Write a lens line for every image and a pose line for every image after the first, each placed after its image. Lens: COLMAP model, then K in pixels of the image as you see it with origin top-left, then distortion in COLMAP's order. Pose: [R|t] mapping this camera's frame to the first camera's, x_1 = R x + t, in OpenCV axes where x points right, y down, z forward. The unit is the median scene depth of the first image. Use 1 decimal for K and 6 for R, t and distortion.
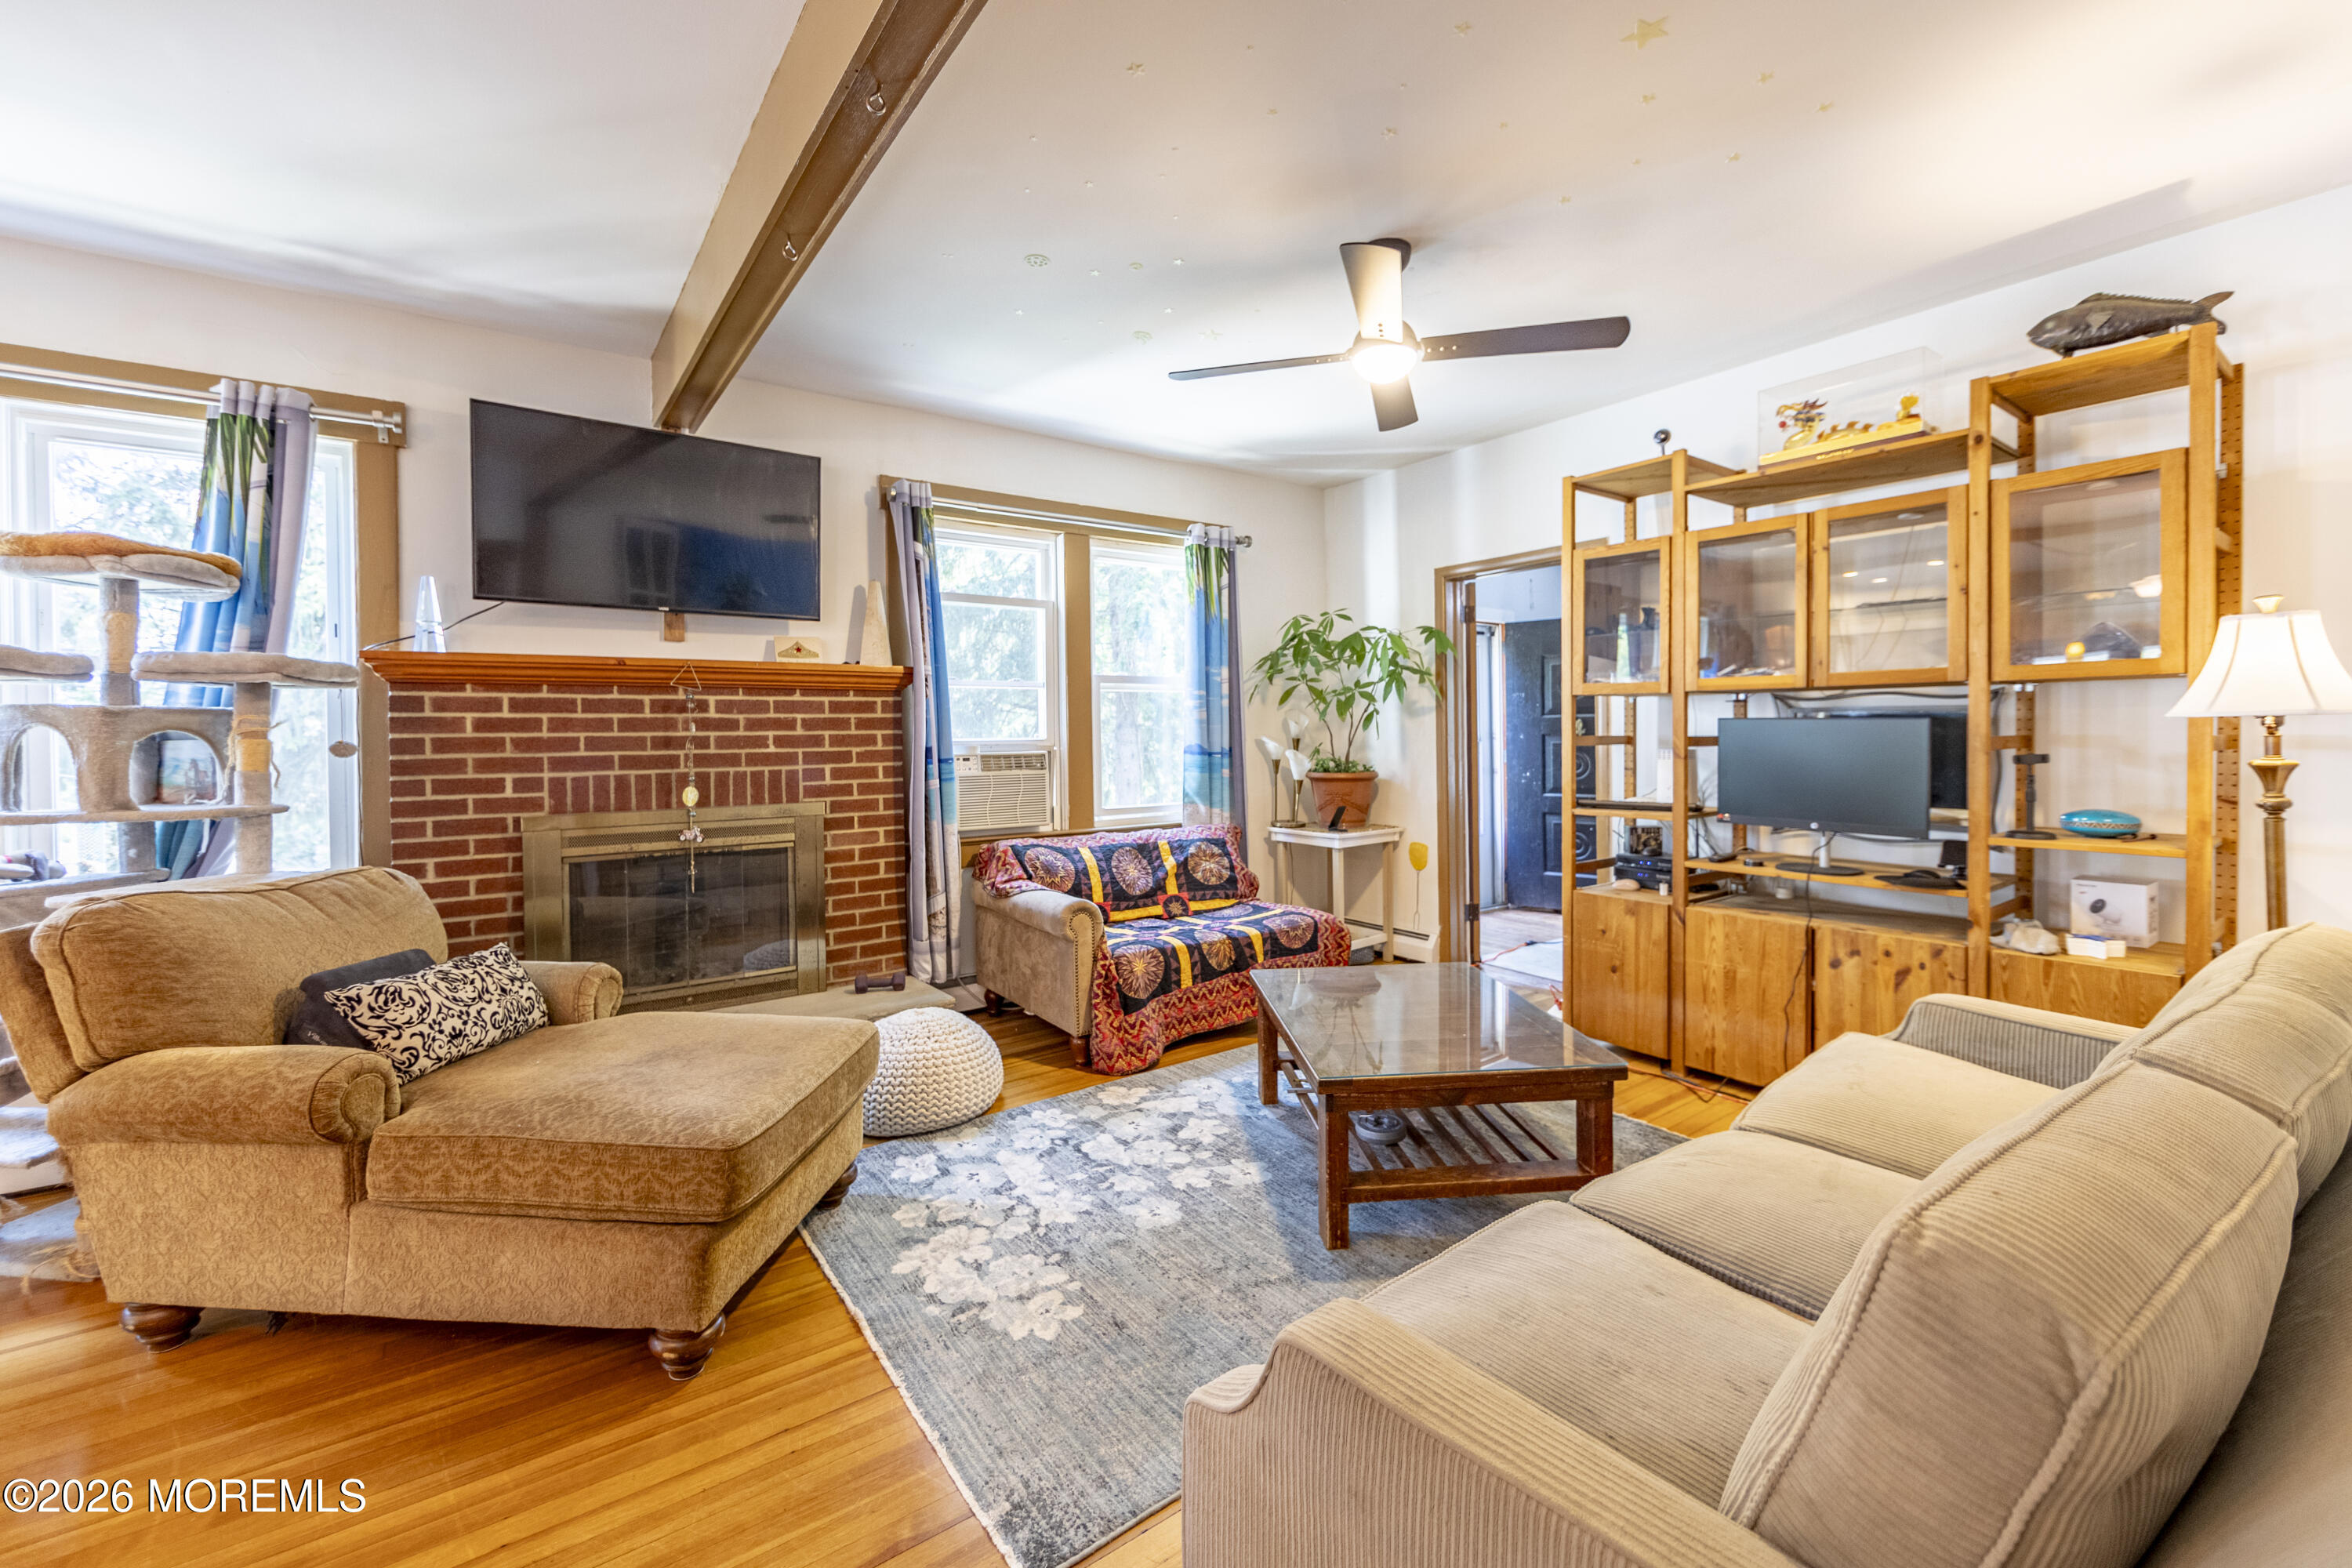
lens RADIAL K [[940.9, 0, 1168.5], [0, 940.9, 735.2], [0, 0, 1]] dist [-0.004111, -0.000222]
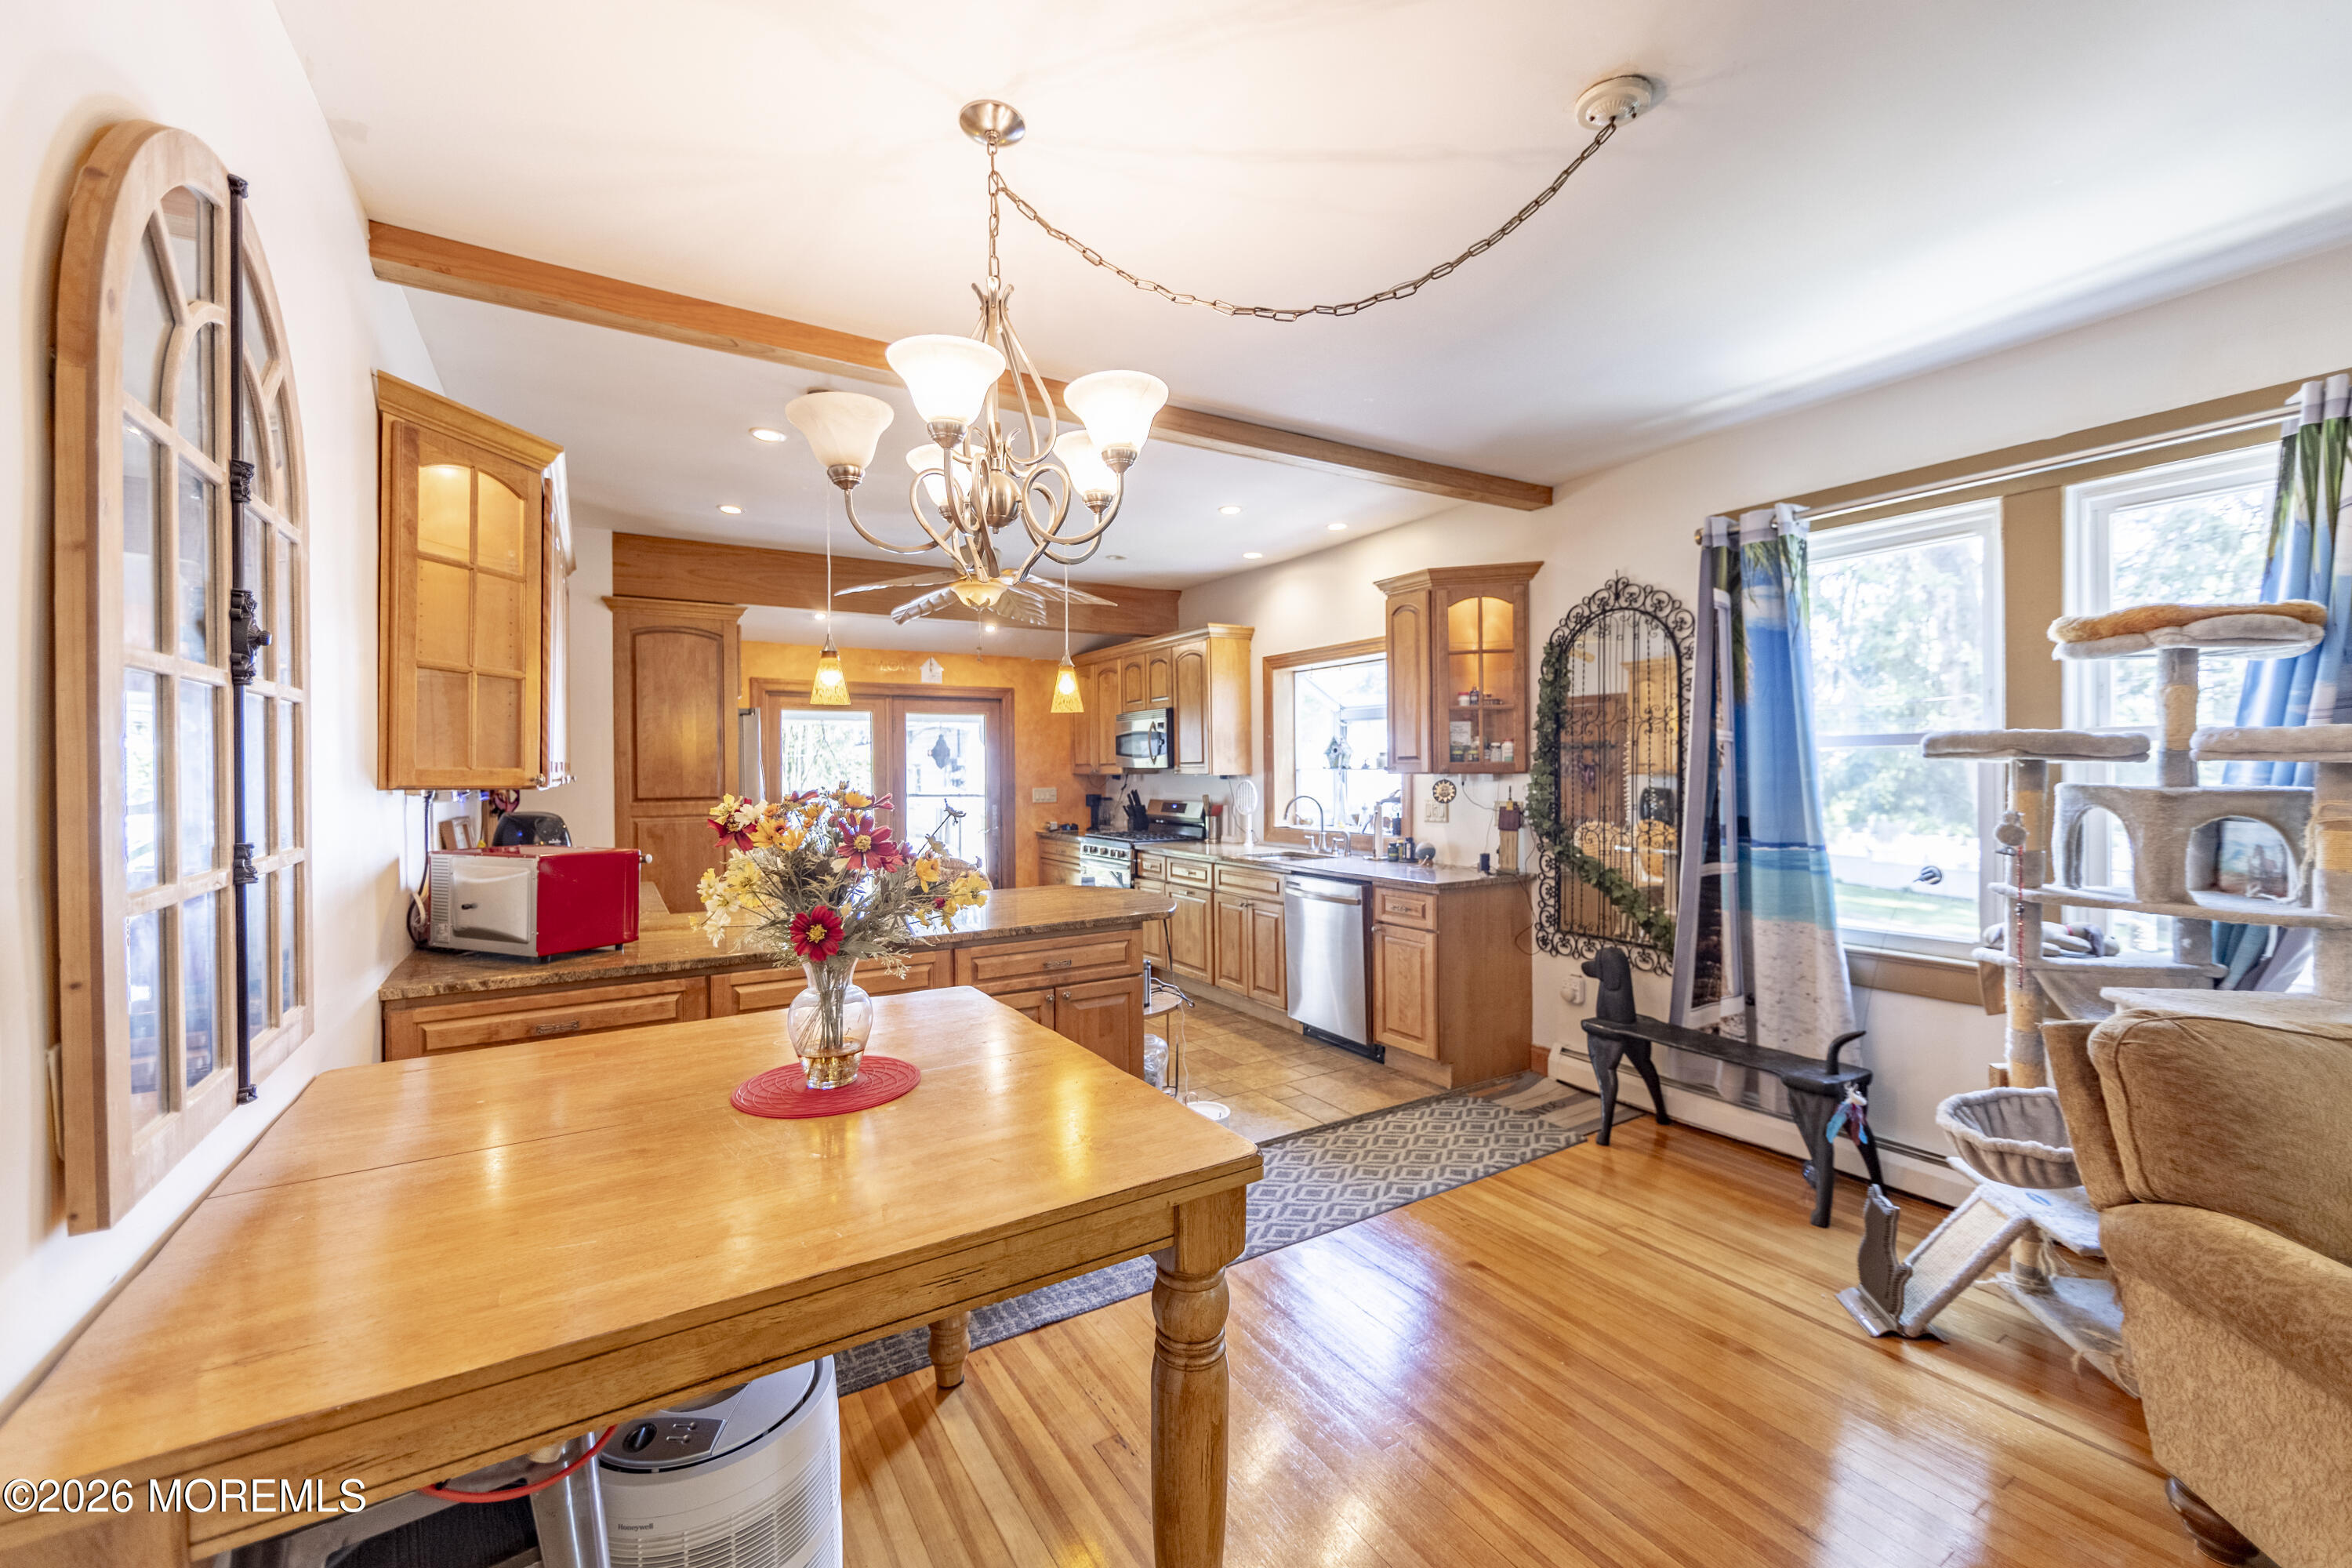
lens RADIAL K [[951.7, 0, 1176.0], [0, 951.7, 784.0], [0, 0, 1]] dist [-0.001169, -0.000419]
pose [[-0.076621, 0.024045, -0.996770, -0.111435], [0.005969, 0.999702, 0.023657, -0.064167], [0.997042, -0.004137, -0.076742, 0.087309]]
